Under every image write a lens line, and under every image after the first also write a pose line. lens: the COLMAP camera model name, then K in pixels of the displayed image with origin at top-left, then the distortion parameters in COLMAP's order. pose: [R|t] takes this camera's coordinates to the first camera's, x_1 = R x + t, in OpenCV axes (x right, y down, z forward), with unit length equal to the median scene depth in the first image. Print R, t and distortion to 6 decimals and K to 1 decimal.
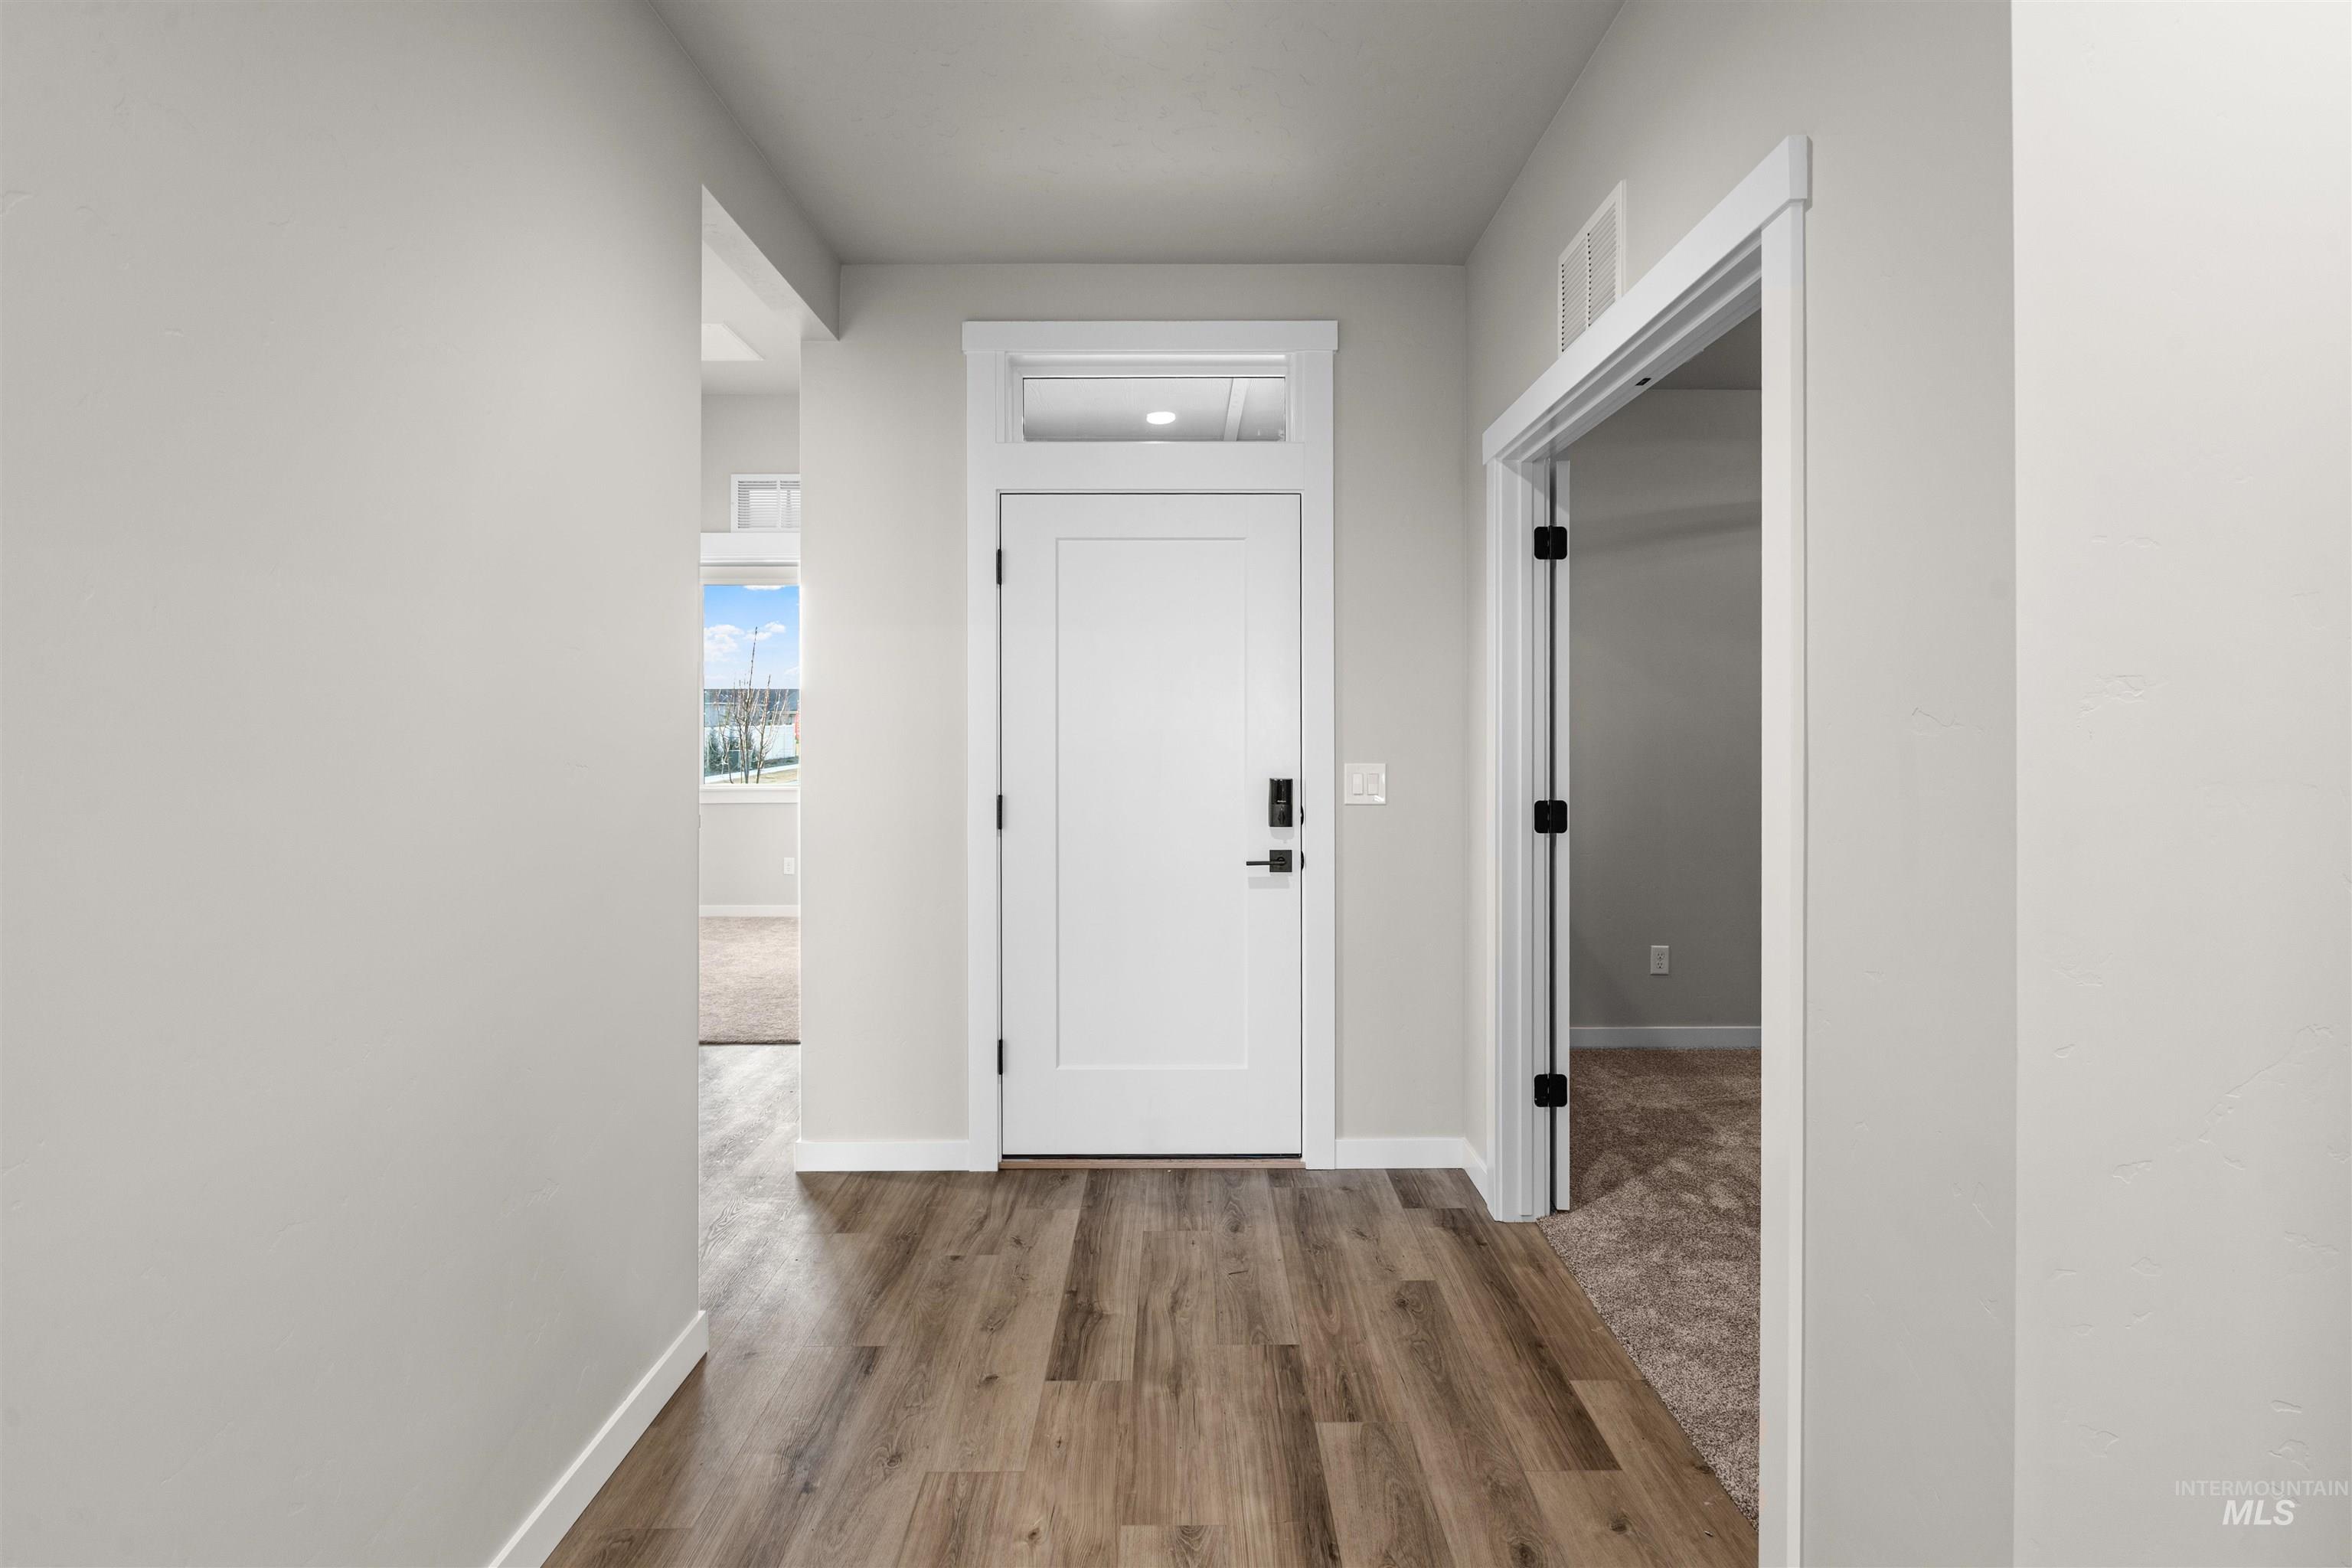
lens RADIAL K [[1288.5, 0, 1174.2], [0, 1288.5, 774.8], [0, 0, 1]] dist [-0.002527, -0.000060]
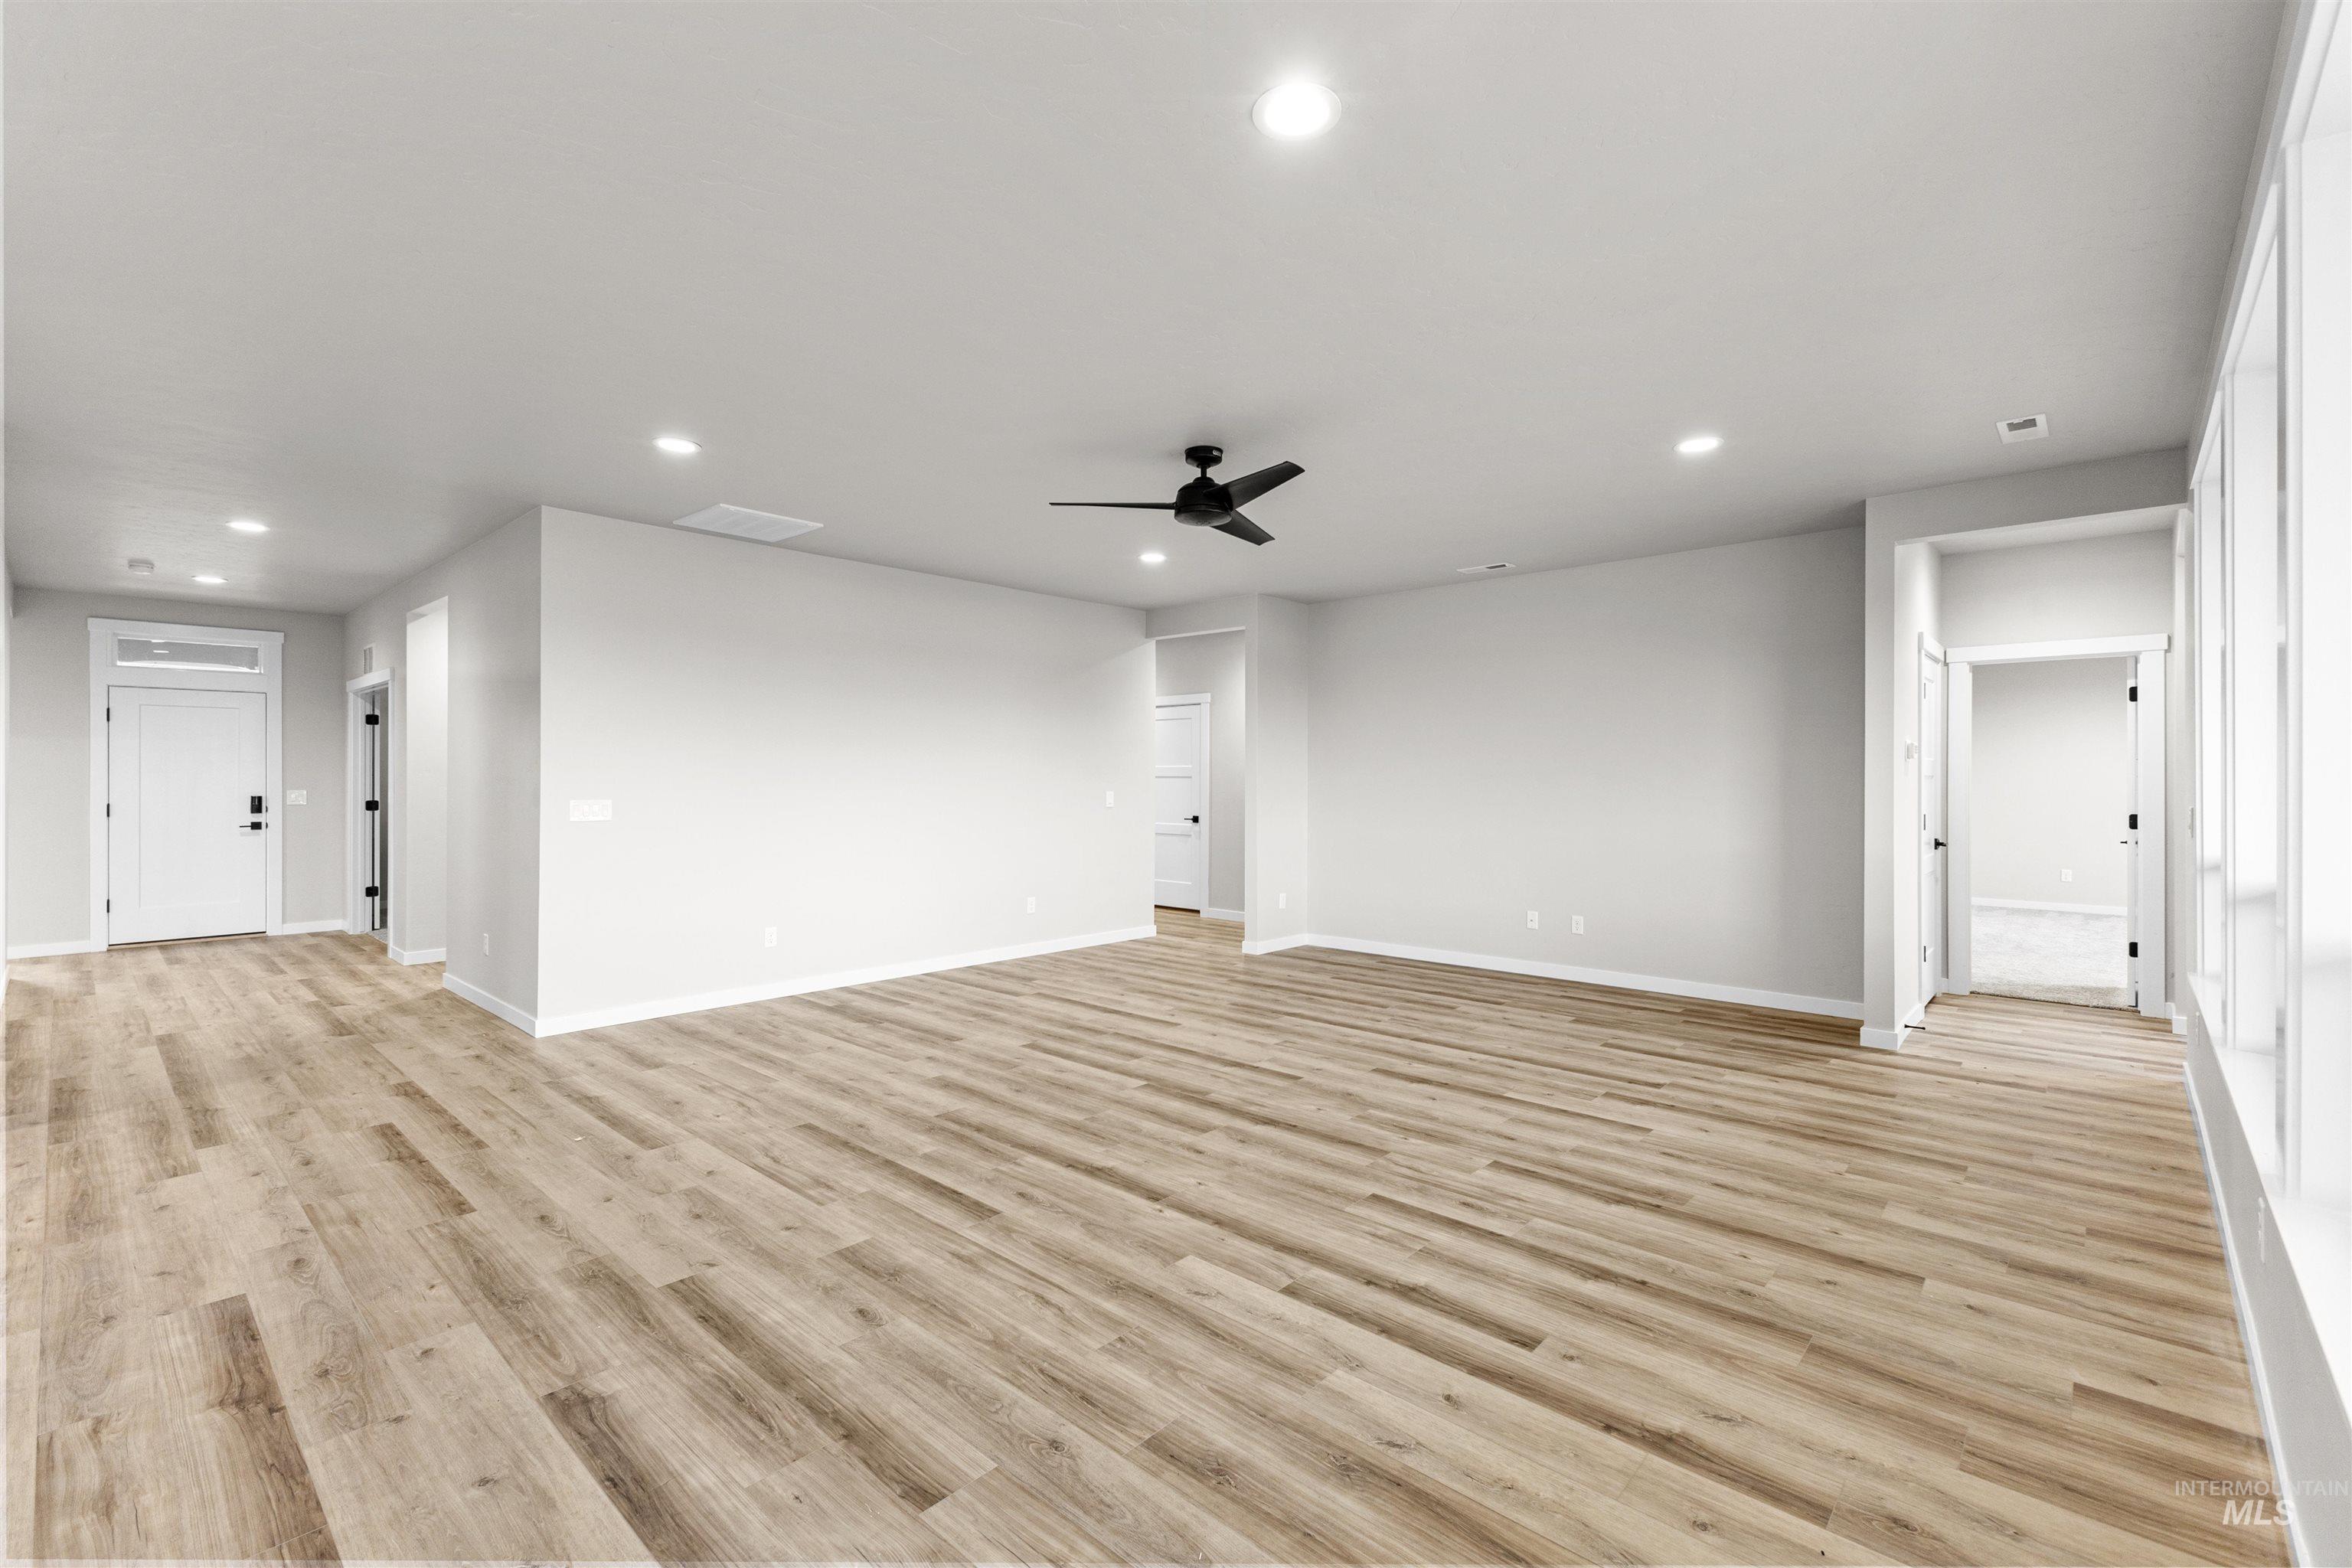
lens RADIAL K [[1016.8, 0, 1230.8], [0, 1016.8, 778.9], [0, 0, 1]] dist [-0.004379, -0.003694]
pose [[0.658375, -0.000252, 0.752690, -0.172618], [0.023572, 0.999516, -0.020284, 0.059490], [-0.752321, 0.031097, 0.658062, -2.023358]]
